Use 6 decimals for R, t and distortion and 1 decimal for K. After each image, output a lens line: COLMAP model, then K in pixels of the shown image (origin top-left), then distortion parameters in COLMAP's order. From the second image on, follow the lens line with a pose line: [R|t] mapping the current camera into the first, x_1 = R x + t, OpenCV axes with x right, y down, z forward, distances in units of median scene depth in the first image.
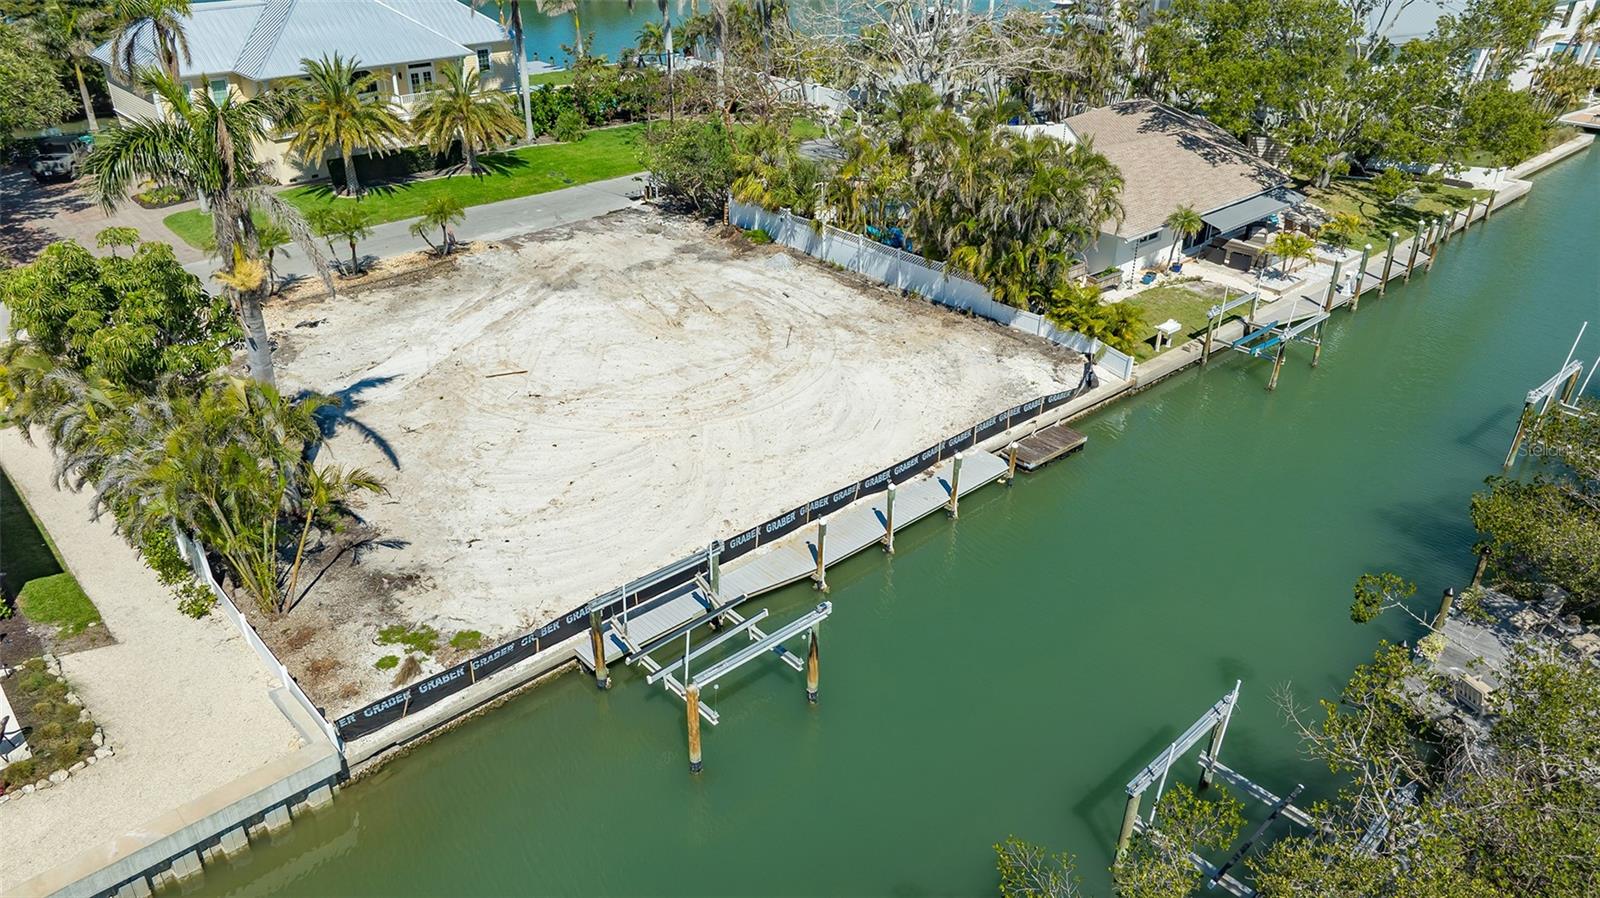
lens RADIAL K [[1132.1, 0, 799.7], [0, 1132.1, 444.9], [0, 0, 1]] dist [-0.032753, 0.030652]
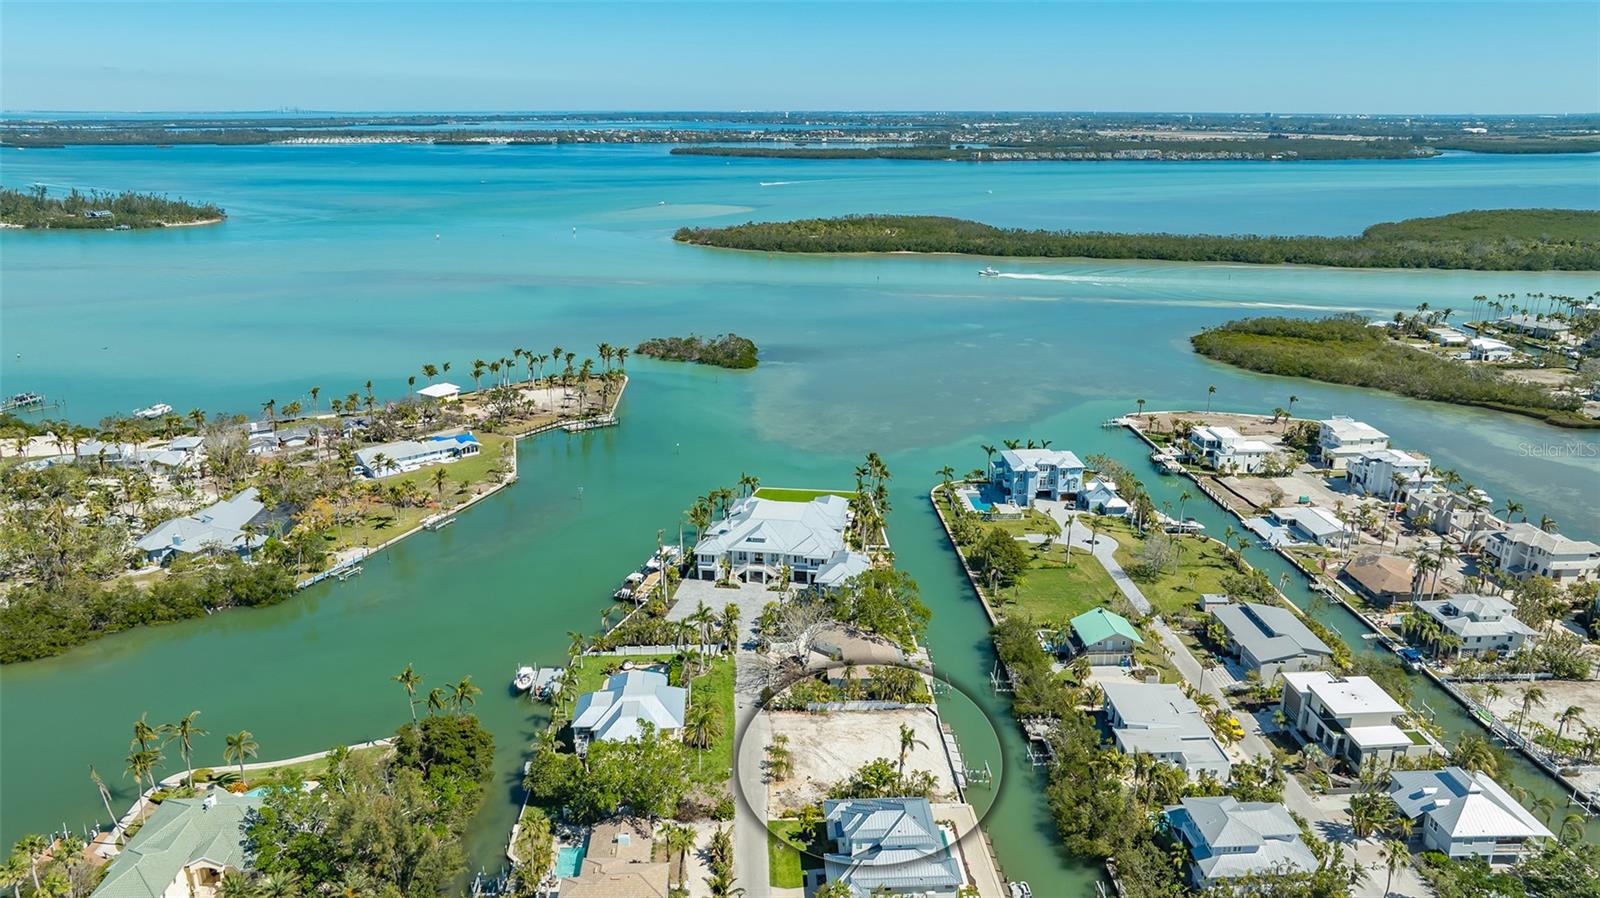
lens RADIAL K [[1132.1, 0, 806.5], [0, 1132.1, 451.8], [0, 0, 1]] dist [-0.032753, 0.030652]
pose [[0.628052, -0.232622, 0.742588, -3.315813], [0.366209, 0.930353, -0.018285, -1.172992], [-0.686616, 0.283426, 0.669499, -2.109272]]
